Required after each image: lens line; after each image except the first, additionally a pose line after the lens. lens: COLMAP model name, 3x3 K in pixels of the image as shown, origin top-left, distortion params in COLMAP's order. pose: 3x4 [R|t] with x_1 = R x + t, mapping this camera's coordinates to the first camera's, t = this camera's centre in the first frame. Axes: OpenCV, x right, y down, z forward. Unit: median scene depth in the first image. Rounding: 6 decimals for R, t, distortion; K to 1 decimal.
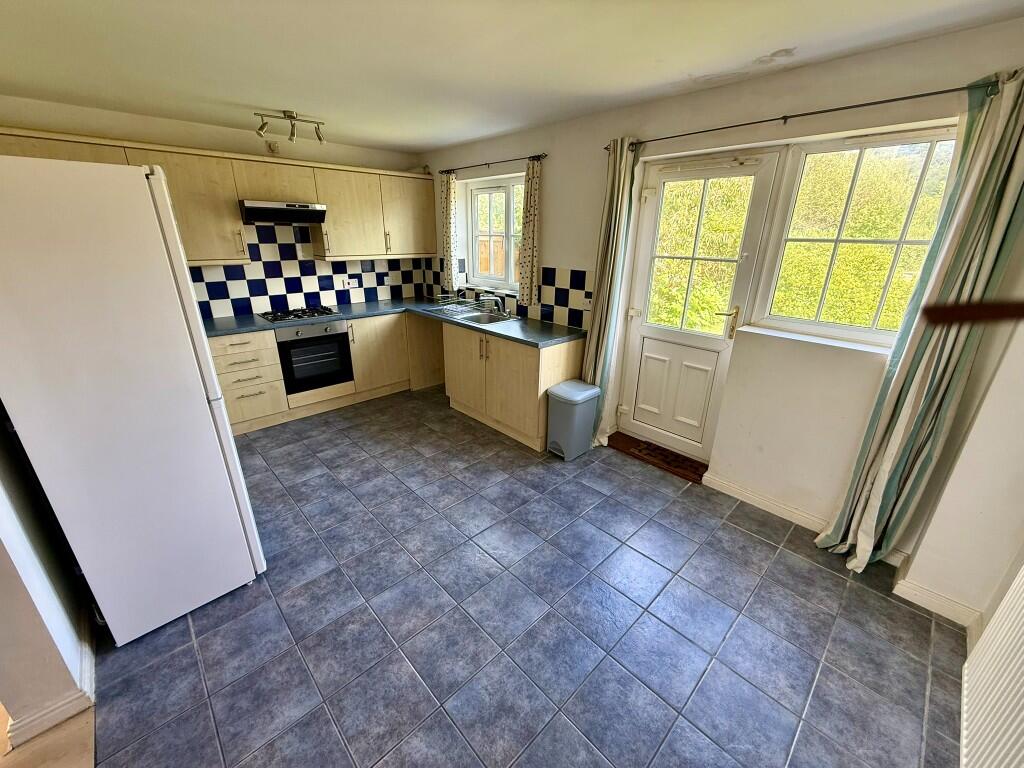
lens RADIAL K [[407.9, 0, 510.1], [0, 407.9, 384.9], [0, 0, 1]] dist [0.001550, -0.000101]
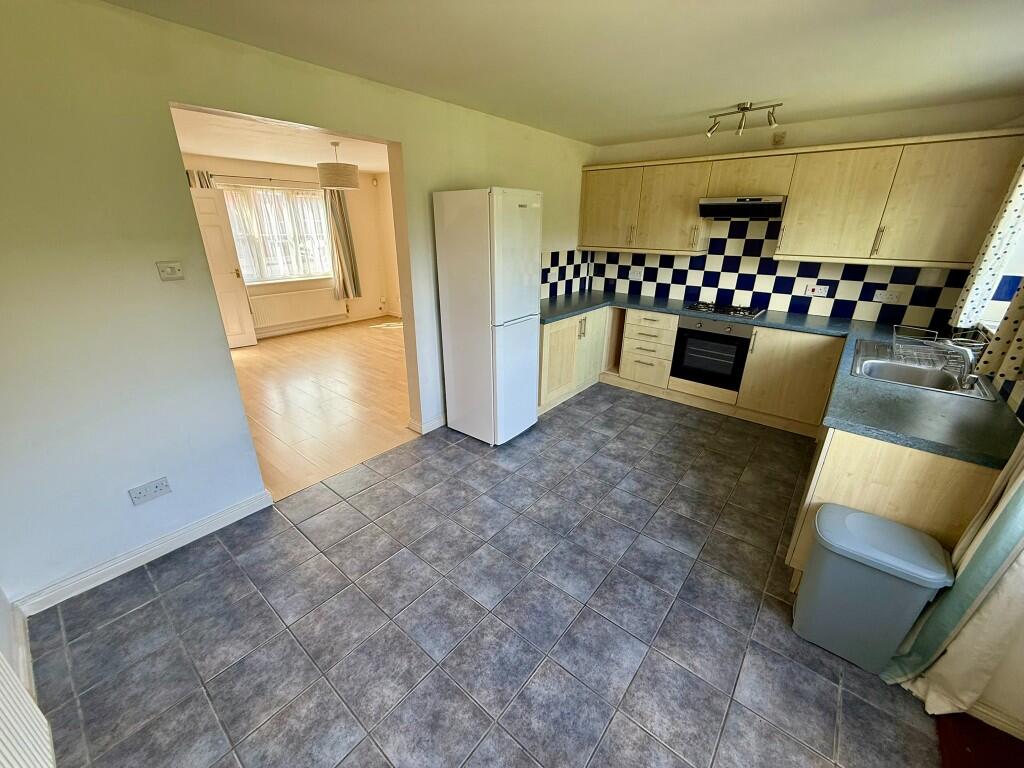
lens RADIAL K [[407.9, 0, 510.1], [0, 407.9, 384.9], [0, 0, 1]] dist [0.001550, -0.000101]
pose [[0.118981, 0.353936, -0.927671, 0.468293], [-0.352674, 0.888448, 0.293738, -0.134545], [0.928151, 0.292216, 0.230532, 0.382202]]
